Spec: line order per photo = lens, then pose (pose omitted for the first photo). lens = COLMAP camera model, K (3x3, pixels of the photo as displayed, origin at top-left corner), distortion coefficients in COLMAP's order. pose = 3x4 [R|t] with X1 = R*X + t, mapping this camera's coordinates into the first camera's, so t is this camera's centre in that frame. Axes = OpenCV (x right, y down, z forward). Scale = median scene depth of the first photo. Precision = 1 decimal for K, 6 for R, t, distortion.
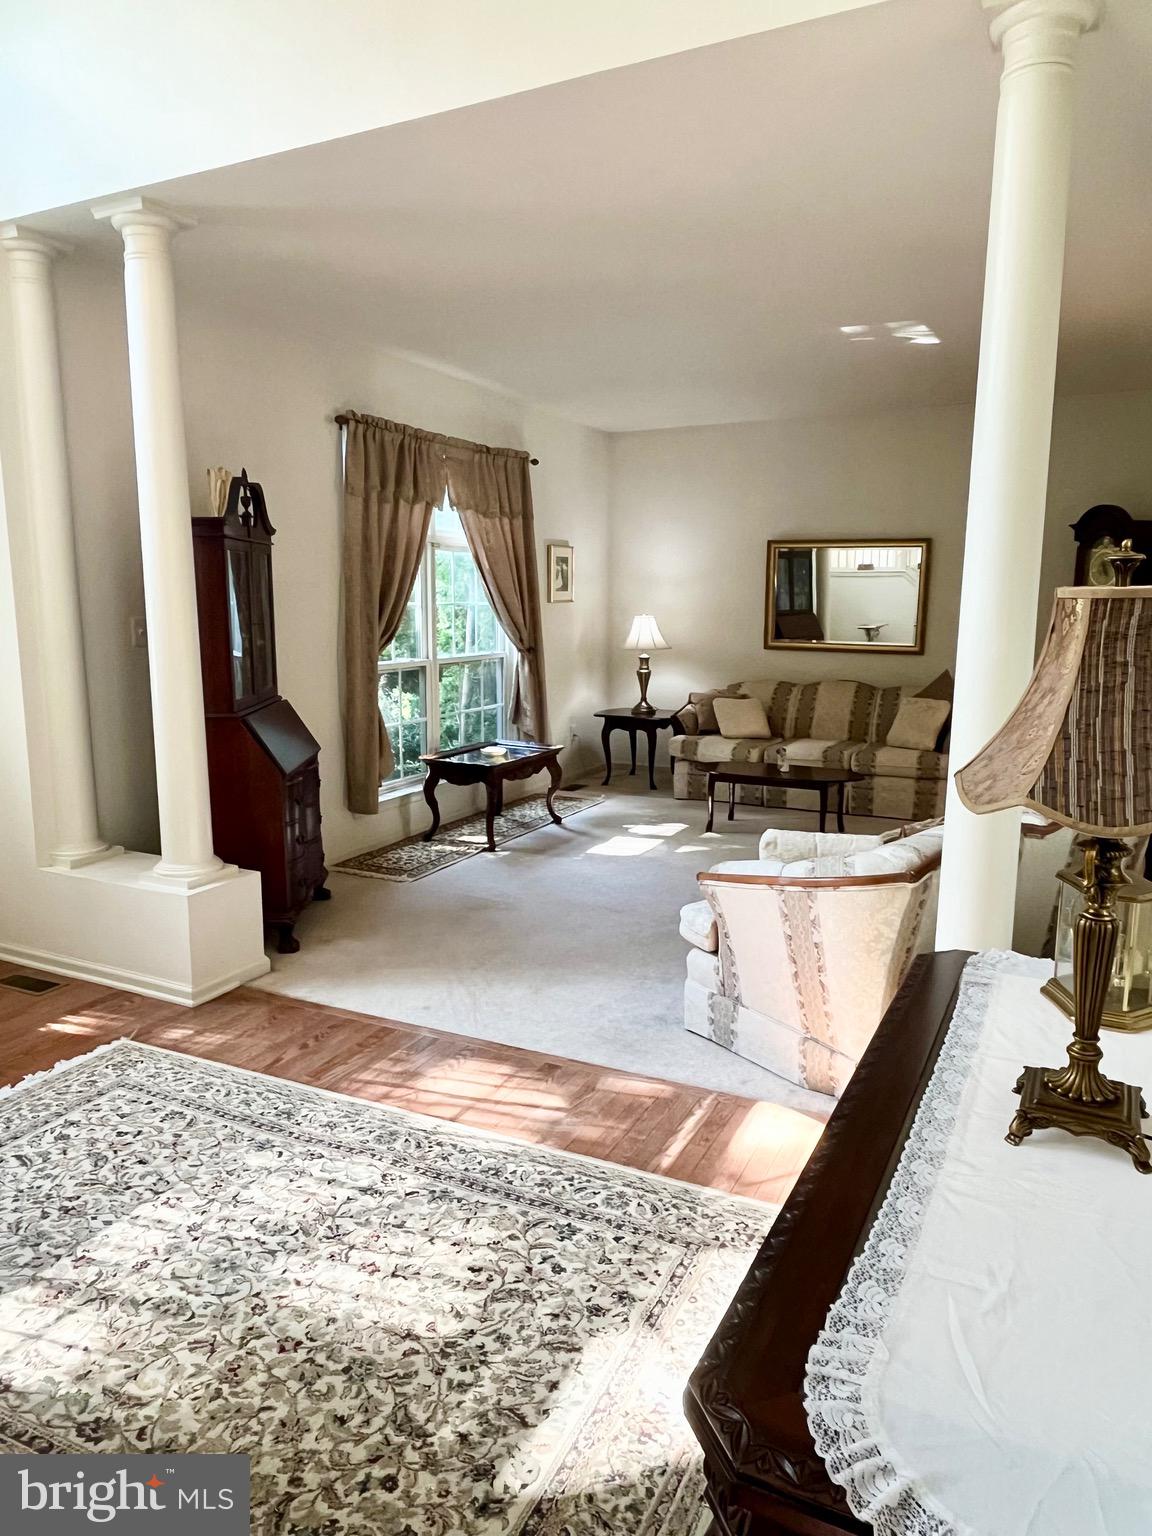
lens RADIAL K [[1023.8, 0, 573.0], [0, 1023.8, 775.8], [0, 0, 1]] dist [0.002677, -0.009891]
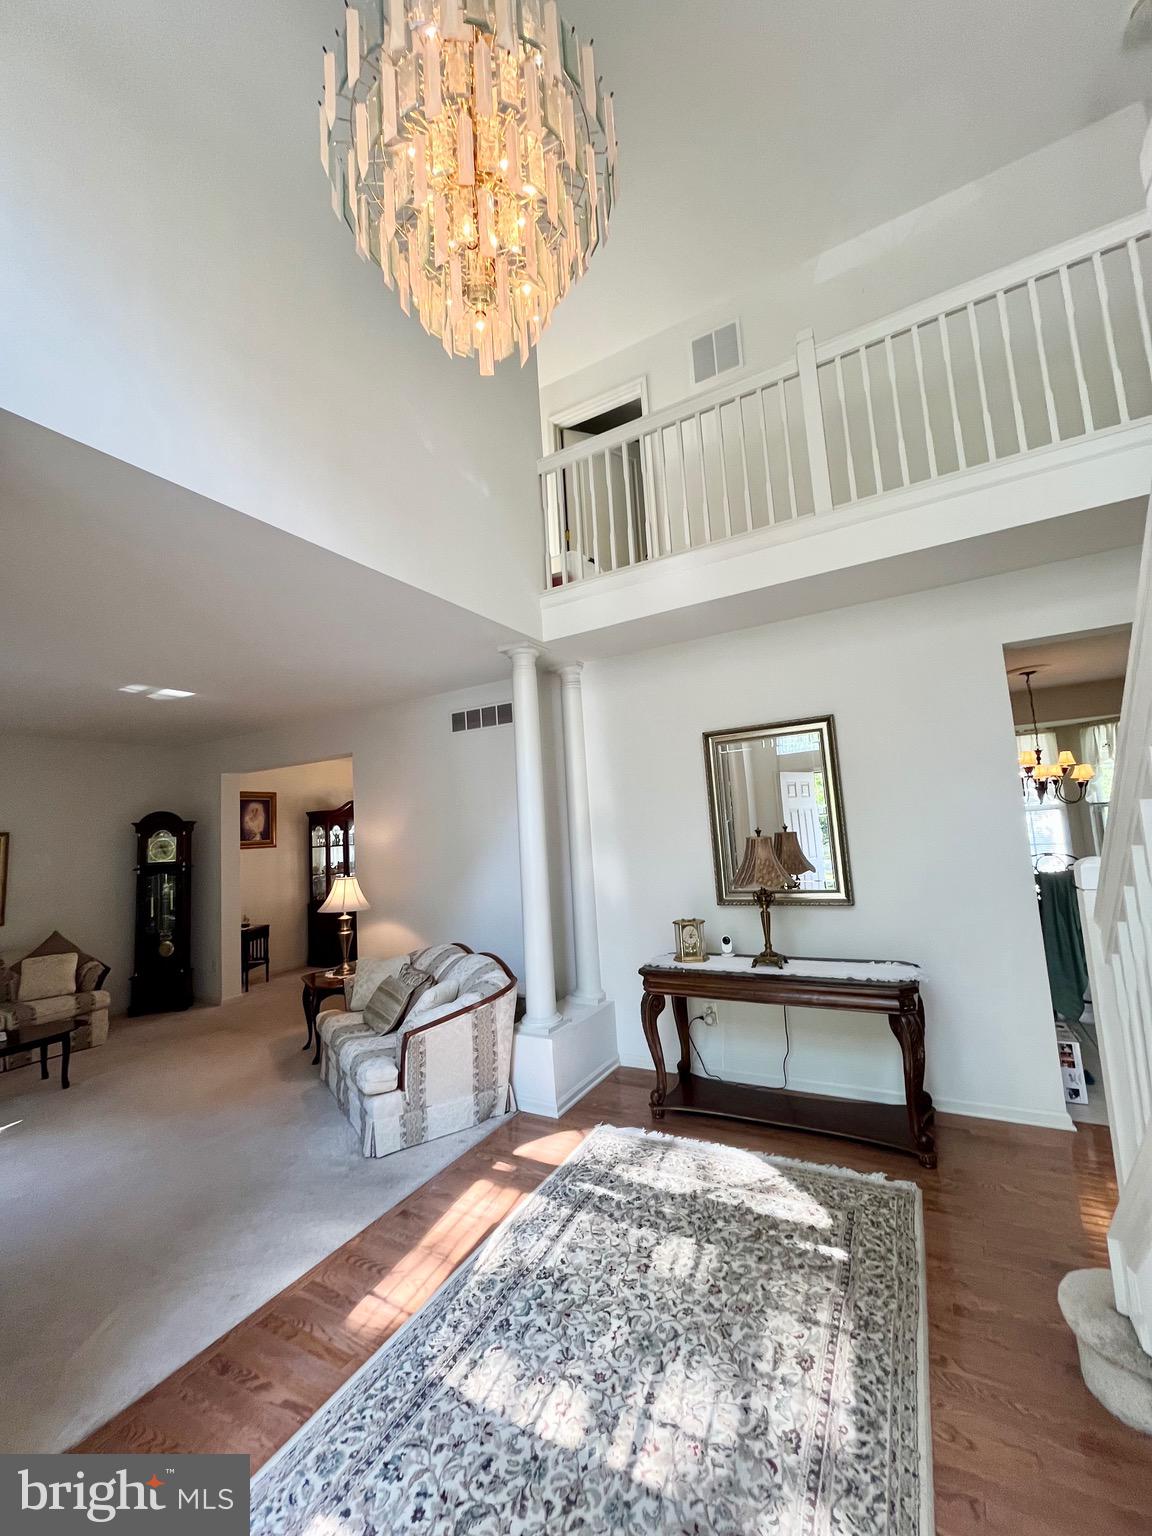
lens RADIAL K [[616.4, 0, 573.2], [0, 616.4, 765.7], [0, 0, 1]] dist [-0.005198, 0.000153]
pose [[0.055075, 0.098877, 0.993574, -0.653049], [0.235911, 0.965623, -0.109172, -0.107760], [-0.970213, 0.240408, 0.029855, 0.463810]]
